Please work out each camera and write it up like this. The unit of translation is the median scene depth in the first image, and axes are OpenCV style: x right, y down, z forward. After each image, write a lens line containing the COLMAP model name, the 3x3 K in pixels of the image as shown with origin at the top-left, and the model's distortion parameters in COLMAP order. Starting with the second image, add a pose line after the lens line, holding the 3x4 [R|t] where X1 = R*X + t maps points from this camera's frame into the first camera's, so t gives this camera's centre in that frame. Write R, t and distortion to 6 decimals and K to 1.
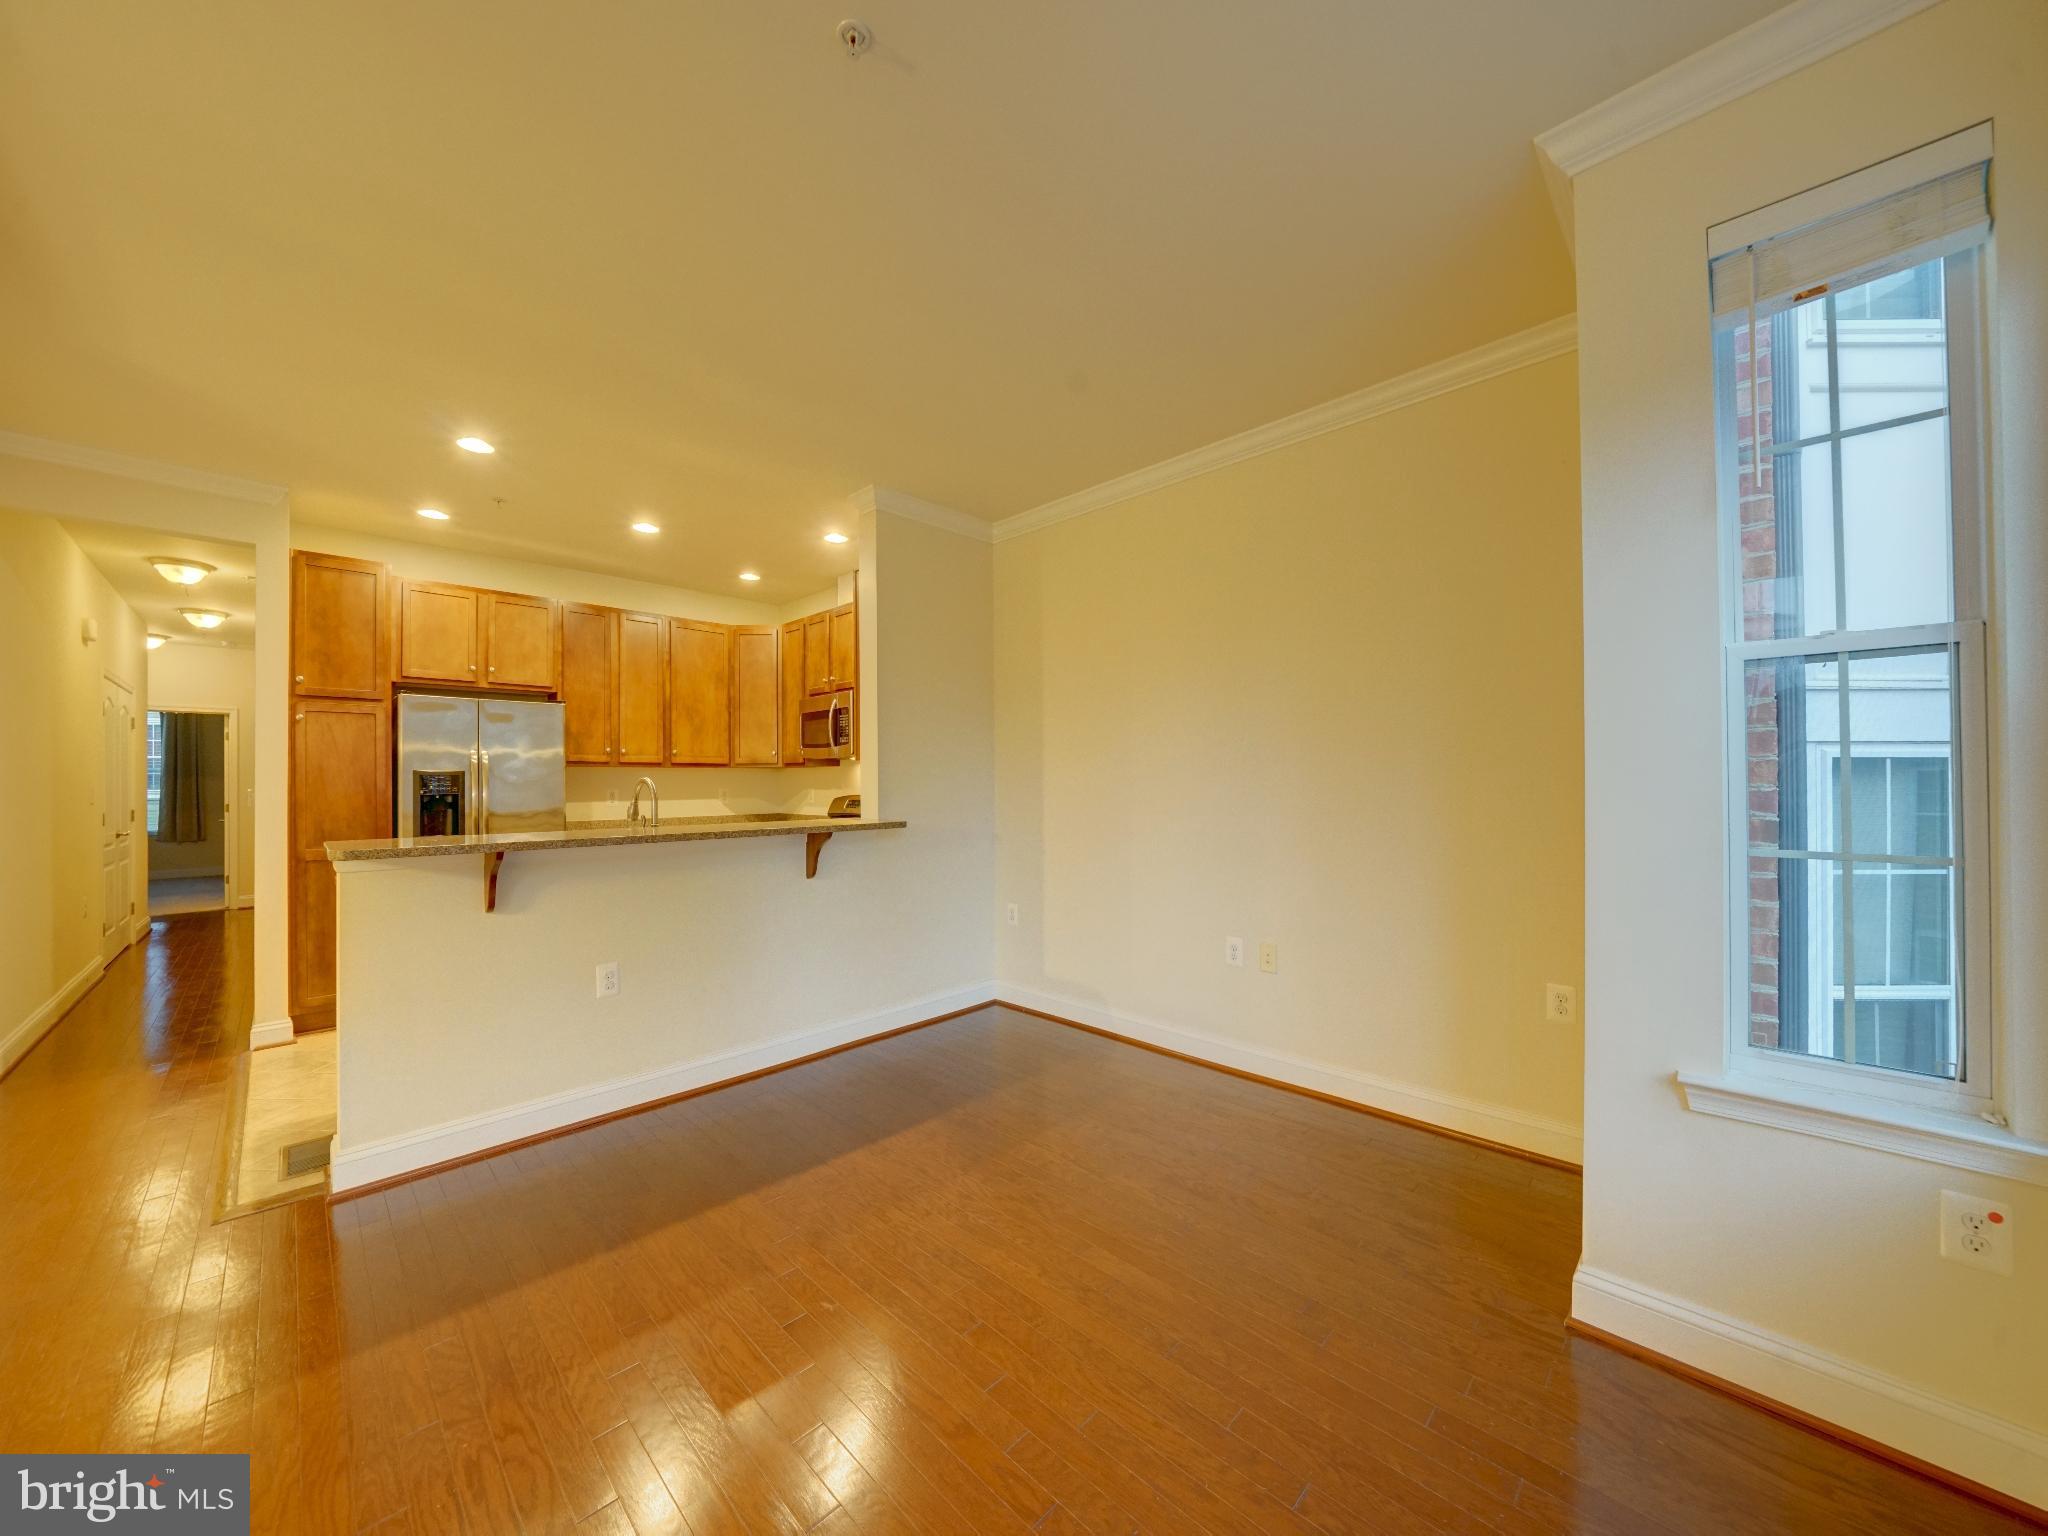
lens RADIAL K [[731.7, 0, 991.2], [0, 731.7, 779.3], [0, 0, 1]] dist [-0.001456, -0.005560]
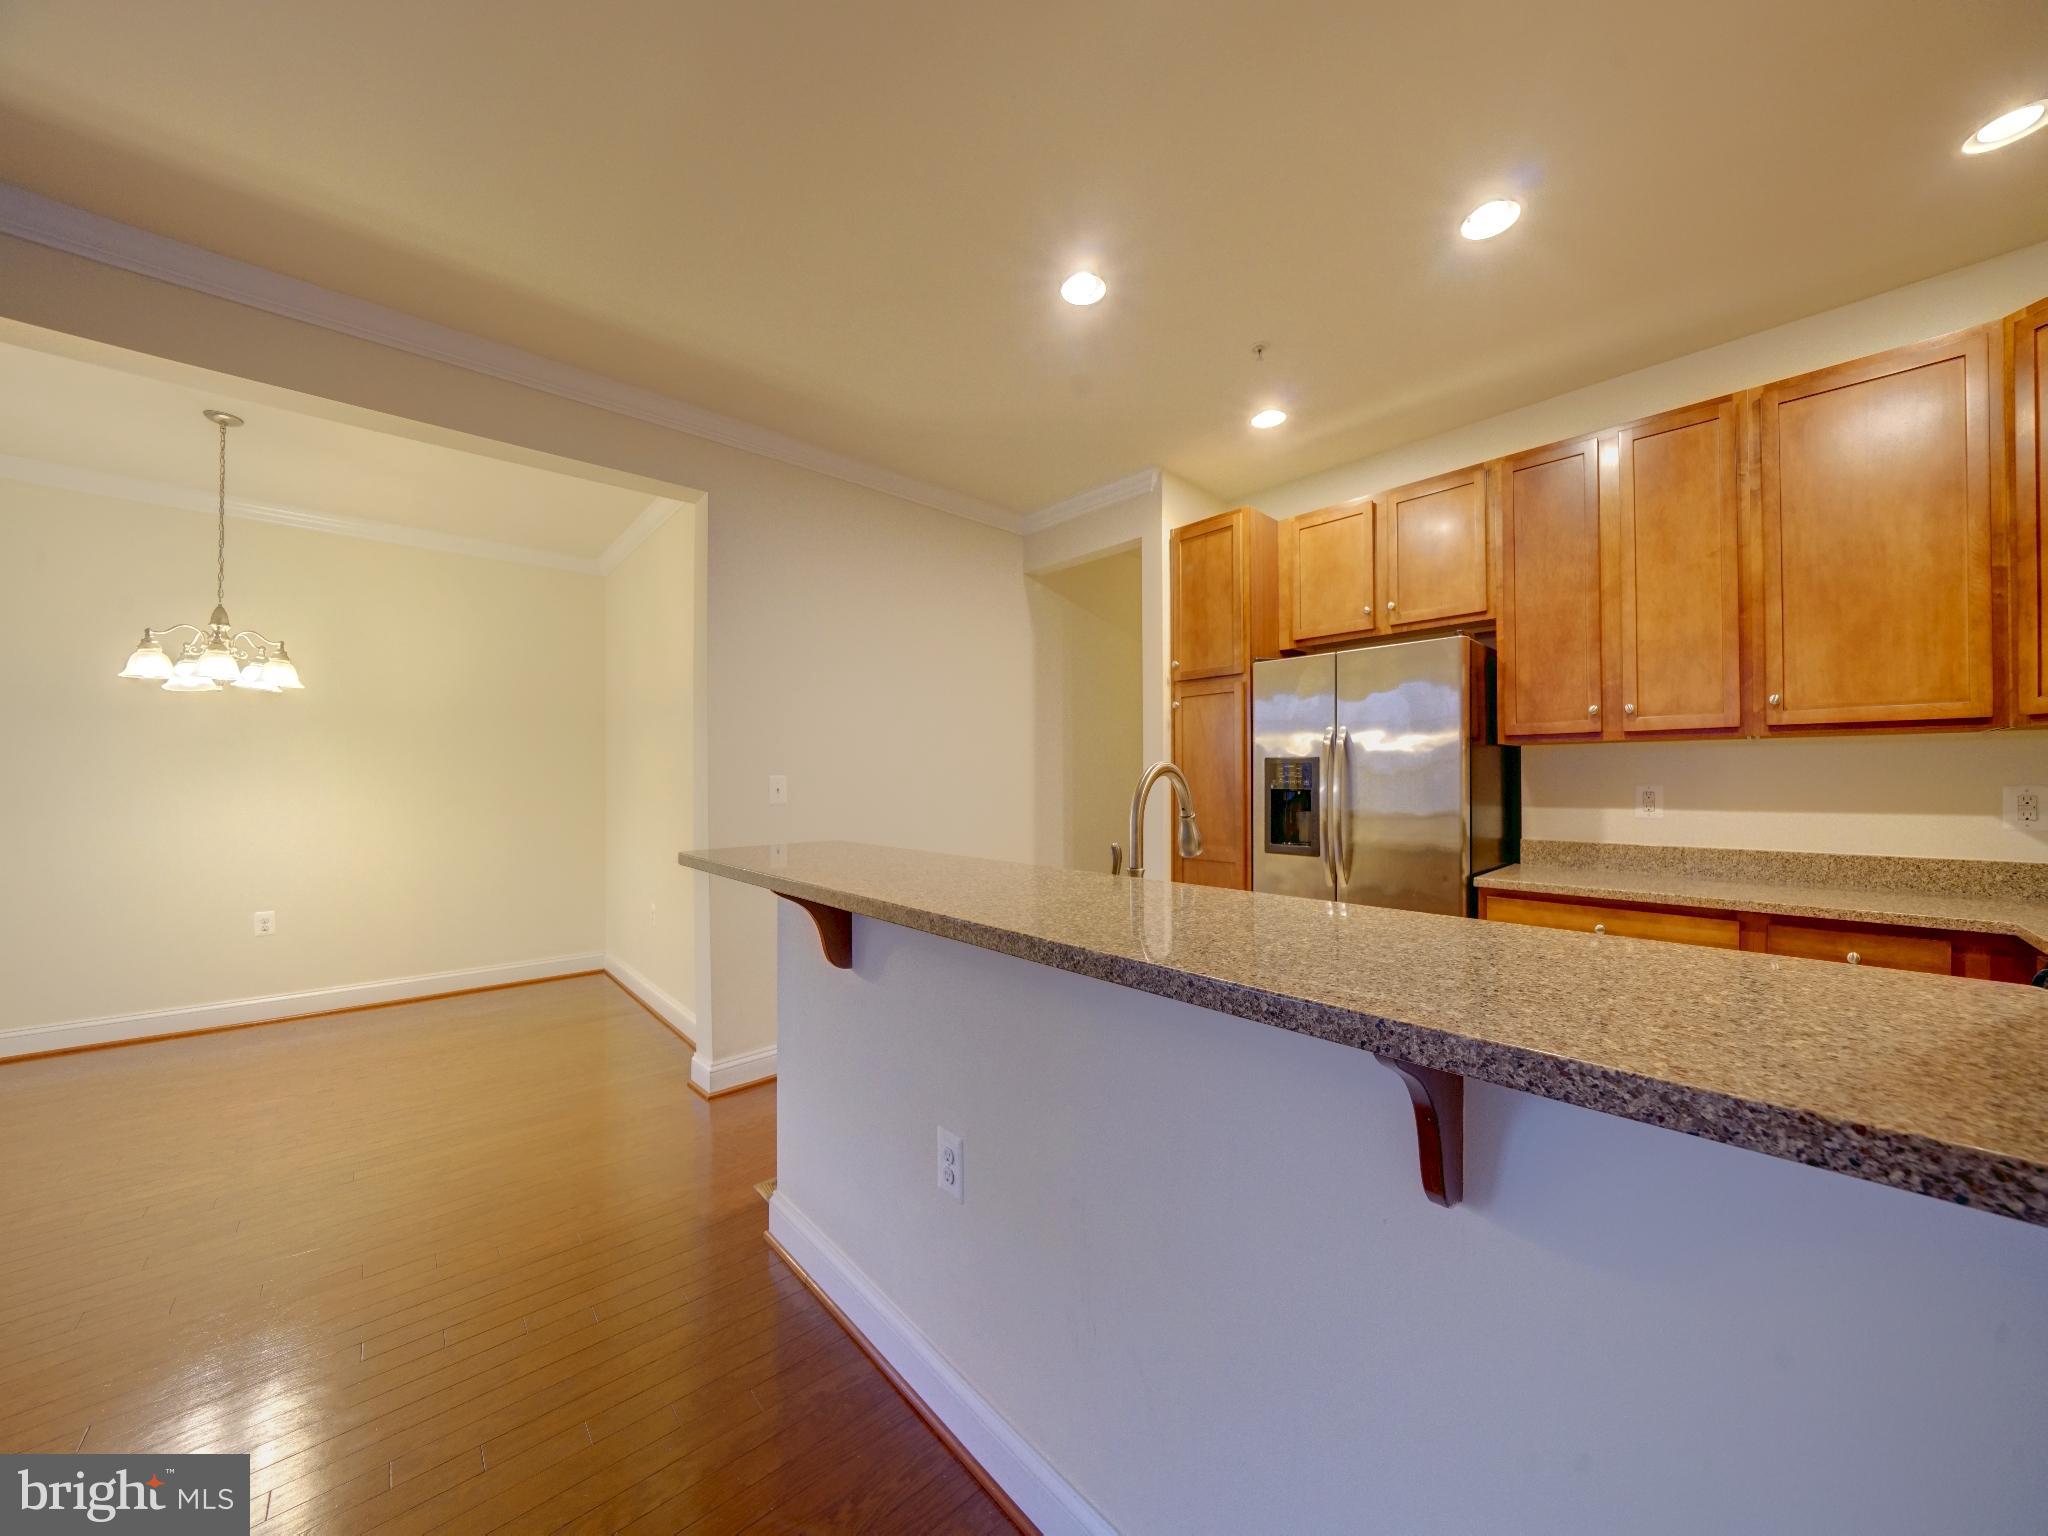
lens RADIAL K [[712.1, 0, 1024.0], [0, 712.1, 768.0], [0, 0, 1]] dist [-0.015611, -0.000016]
pose [[-0.032771, -0.007930, -0.999431, -0.020071], [0.009148, 0.999924, -0.008234, 0.002486], [0.999421, -0.009412, -0.032696, 0.716072]]
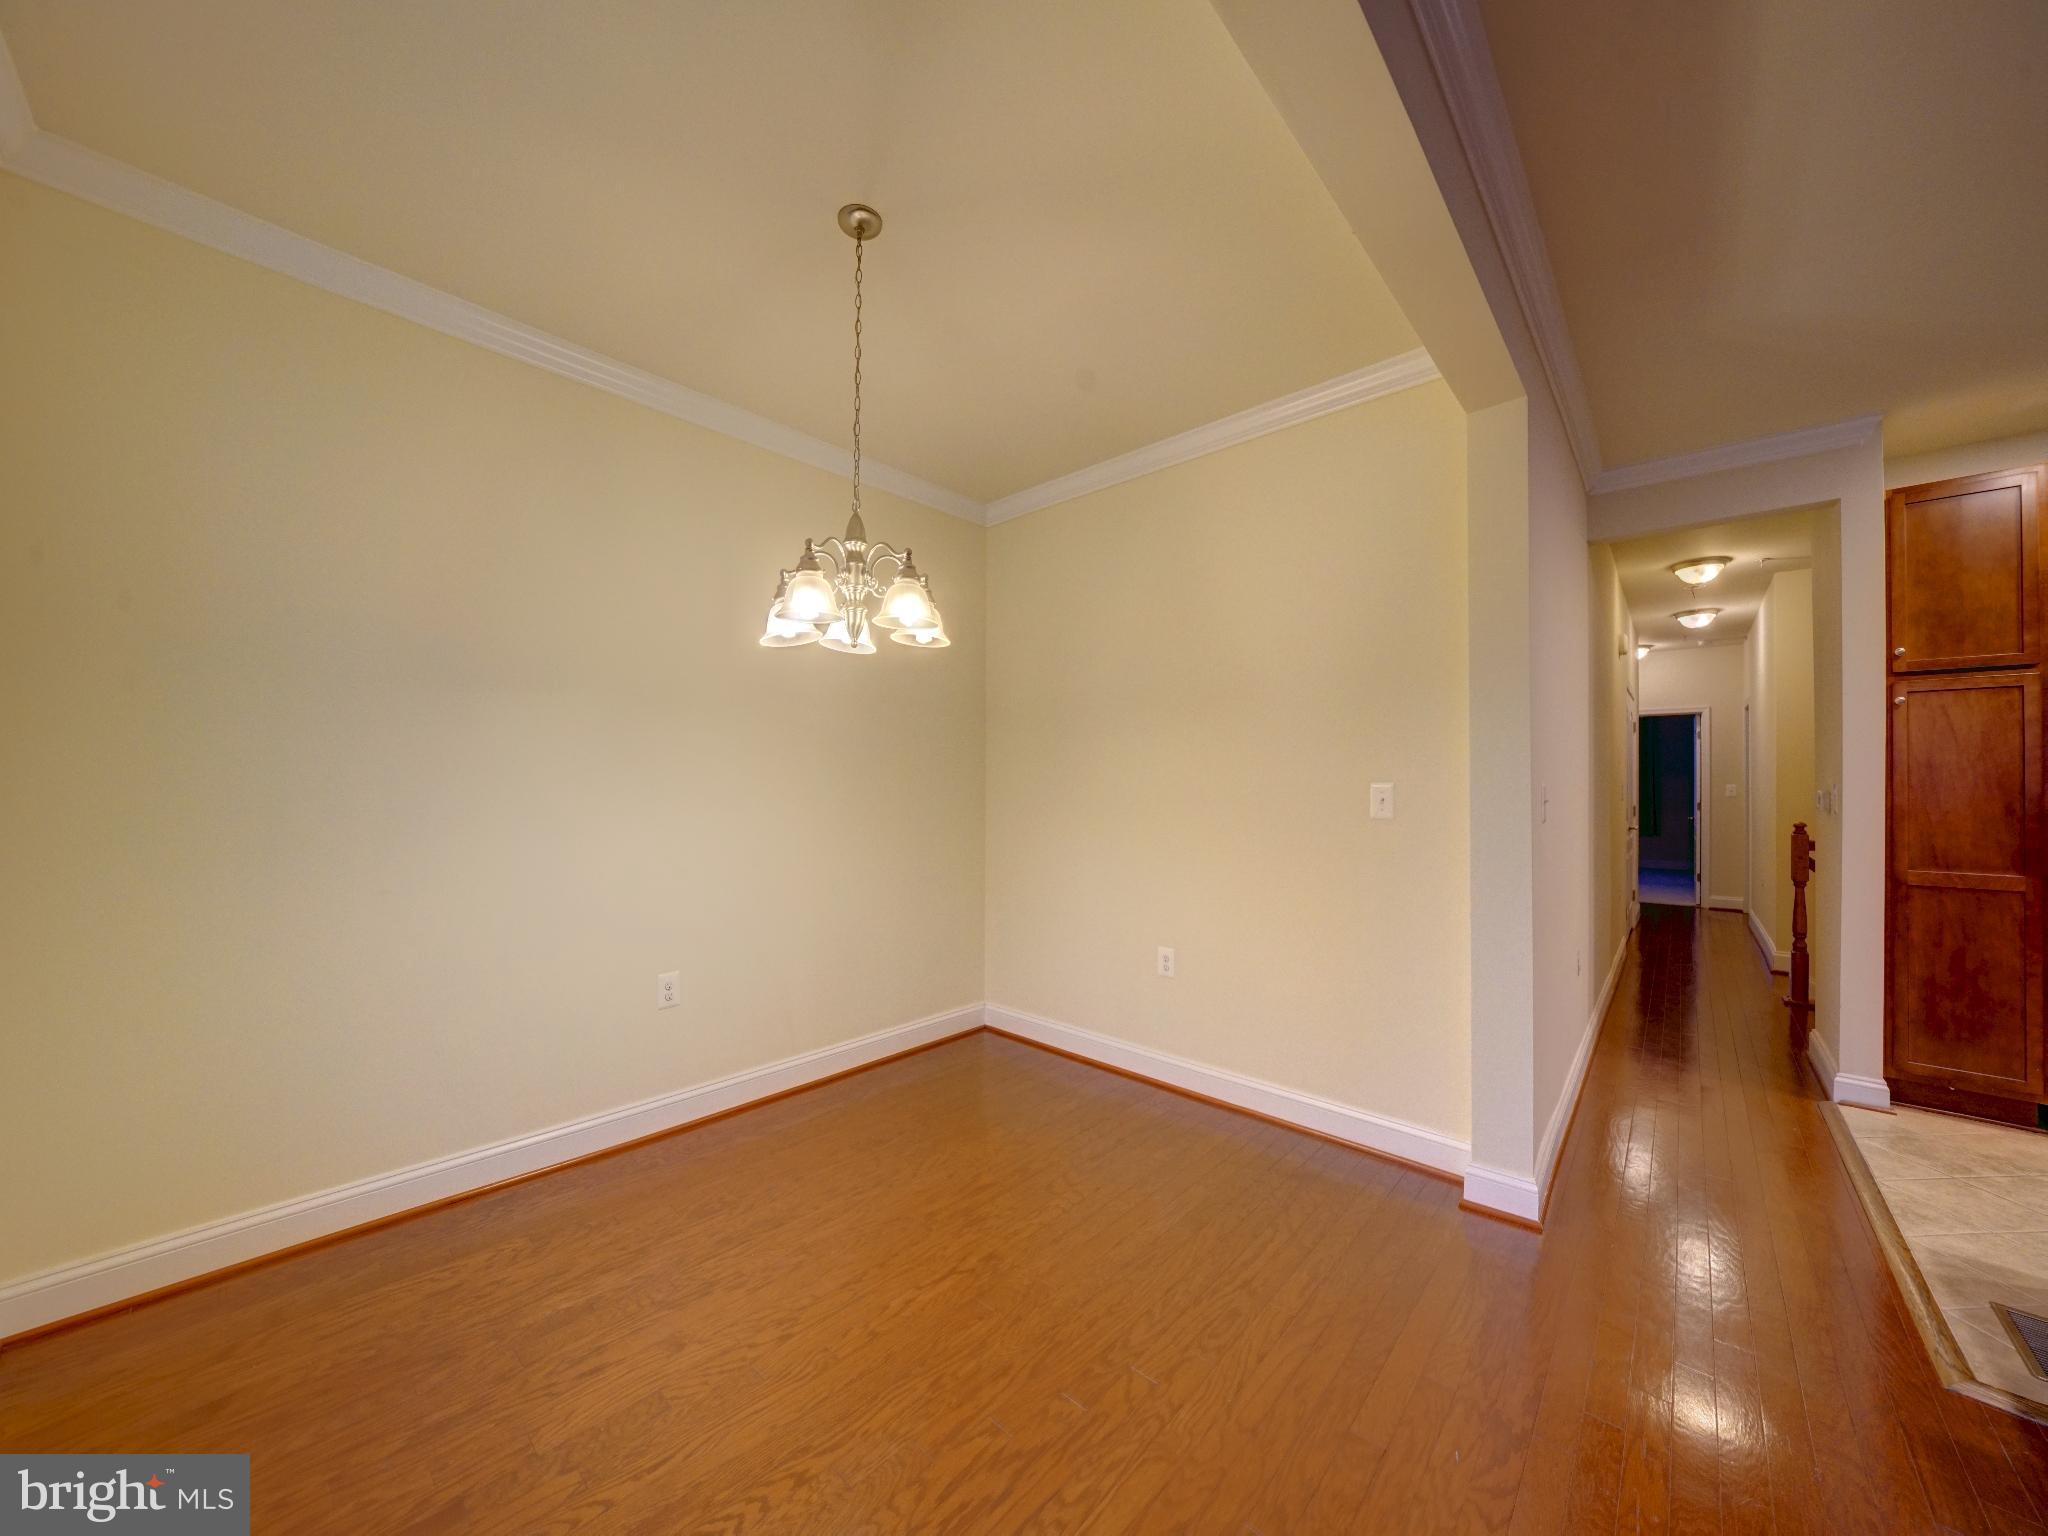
lens RADIAL K [[735.2, 0, 1037.3], [0, 735.2, 767.2], [0, 0, 1]] dist [-0.009148, -0.000230]
pose [[0.070021, -0.012986, -0.997461, -0.203088], [0.001066, 0.999916, -0.012943, -0.003643], [0.997545, -0.000157, 0.070029, 0.014241]]
